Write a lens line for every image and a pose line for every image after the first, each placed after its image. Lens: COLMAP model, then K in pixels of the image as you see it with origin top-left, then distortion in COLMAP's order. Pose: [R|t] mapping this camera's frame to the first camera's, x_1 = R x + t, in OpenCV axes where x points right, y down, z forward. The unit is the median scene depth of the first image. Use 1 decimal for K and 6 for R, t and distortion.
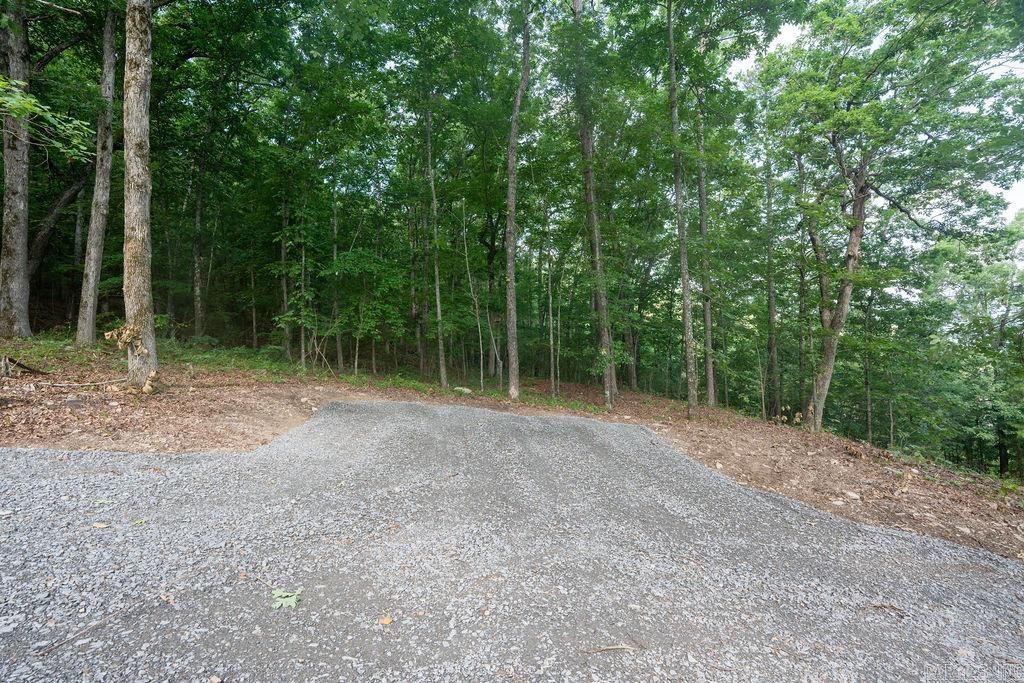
lens RADIAL K [[471.0, 0, 512.0], [0, 471.0, 341.5], [0, 0, 1]] dist [-0.071288, 0.026918]
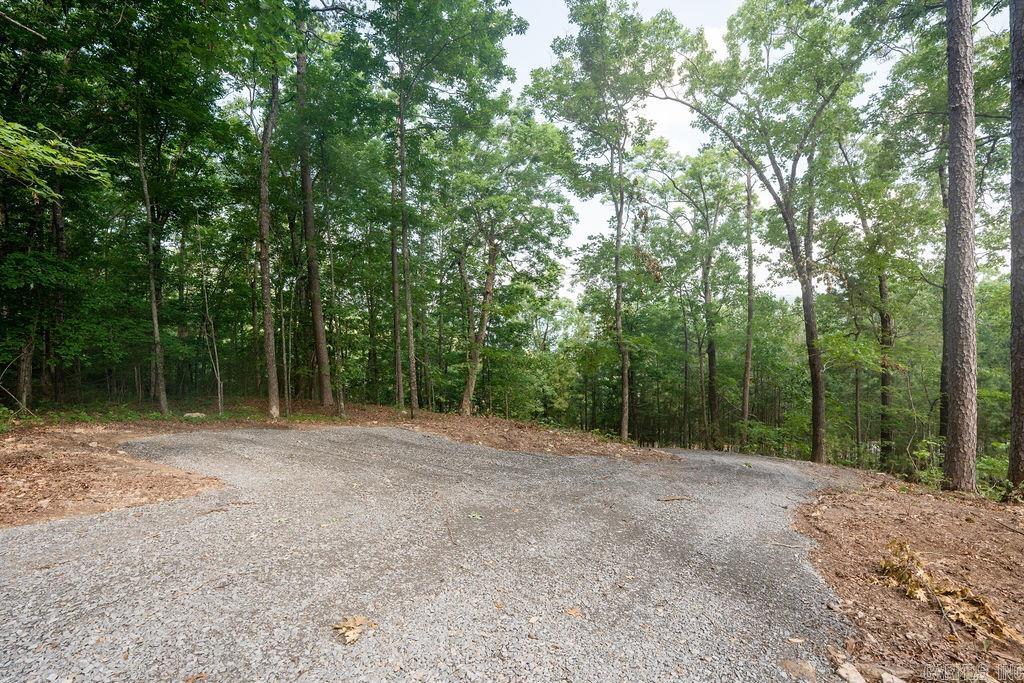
lens RADIAL K [[471.0, 0, 512.0], [0, 471.0, 341.5], [0, 0, 1]] dist [-0.071288, 0.026918]
pose [[0.698262, -0.005473, 0.715821, -0.219874], [0.008979, 0.999959, -0.001113, -0.026471], [-0.715786, 0.007204, 0.698283, -0.070165]]
